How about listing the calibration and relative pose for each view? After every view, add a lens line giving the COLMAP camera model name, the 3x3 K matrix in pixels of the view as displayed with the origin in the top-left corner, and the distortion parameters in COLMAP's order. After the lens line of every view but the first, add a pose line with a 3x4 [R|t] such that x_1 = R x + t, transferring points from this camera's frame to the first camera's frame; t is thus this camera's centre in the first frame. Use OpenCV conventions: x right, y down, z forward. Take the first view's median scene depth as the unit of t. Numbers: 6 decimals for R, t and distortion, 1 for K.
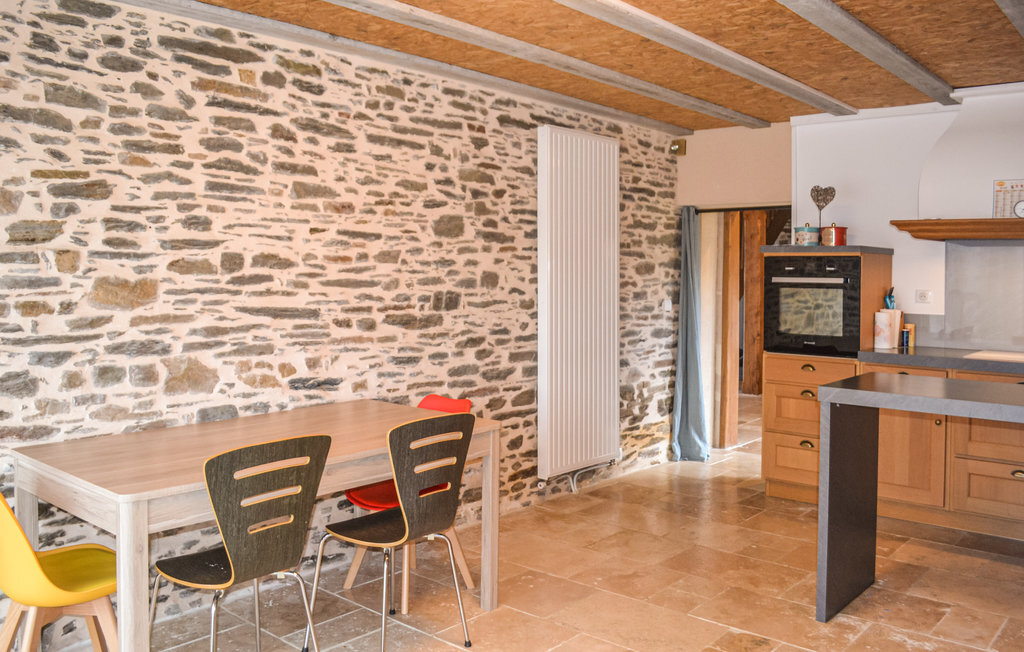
lens RADIAL K [[882.5, 0, 509.8], [0, 882.5, 271.6], [0, 0, 1]] dist [-0.091619, 0.000550]
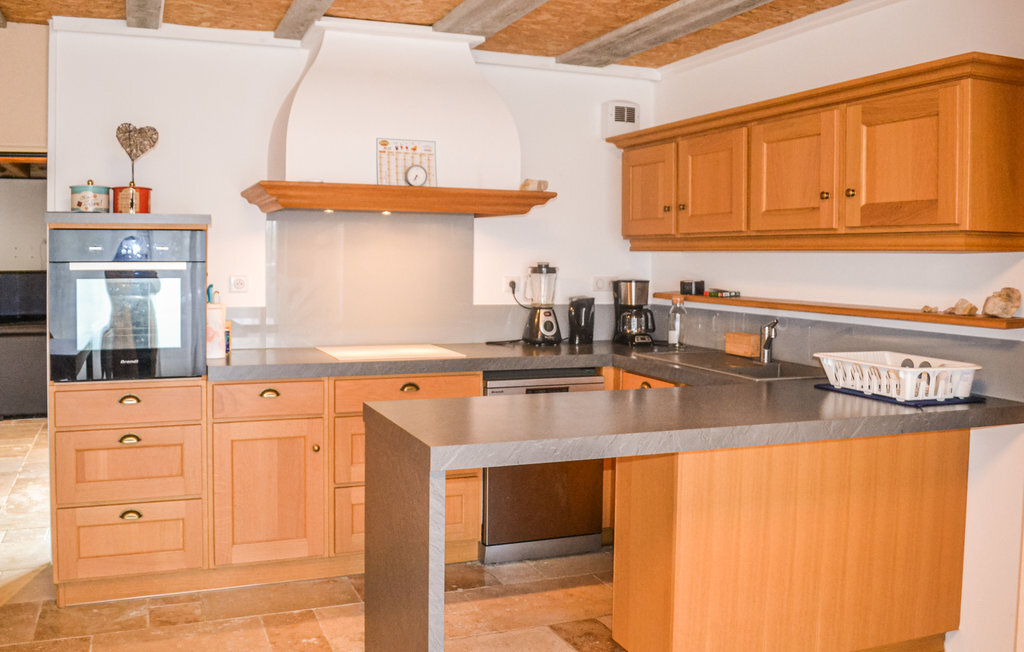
lens RADIAL K [[882.5, 0, 509.8], [0, 882.5, 271.6], [0, 0, 1]] dist [-0.091619, 0.000550]
pose [[0.465366, -0.025527, 0.884750, -0.099088], [0.004593, 0.999640, 0.026426, -0.001912], [-0.885106, -0.008234, 0.465316, 0.444937]]
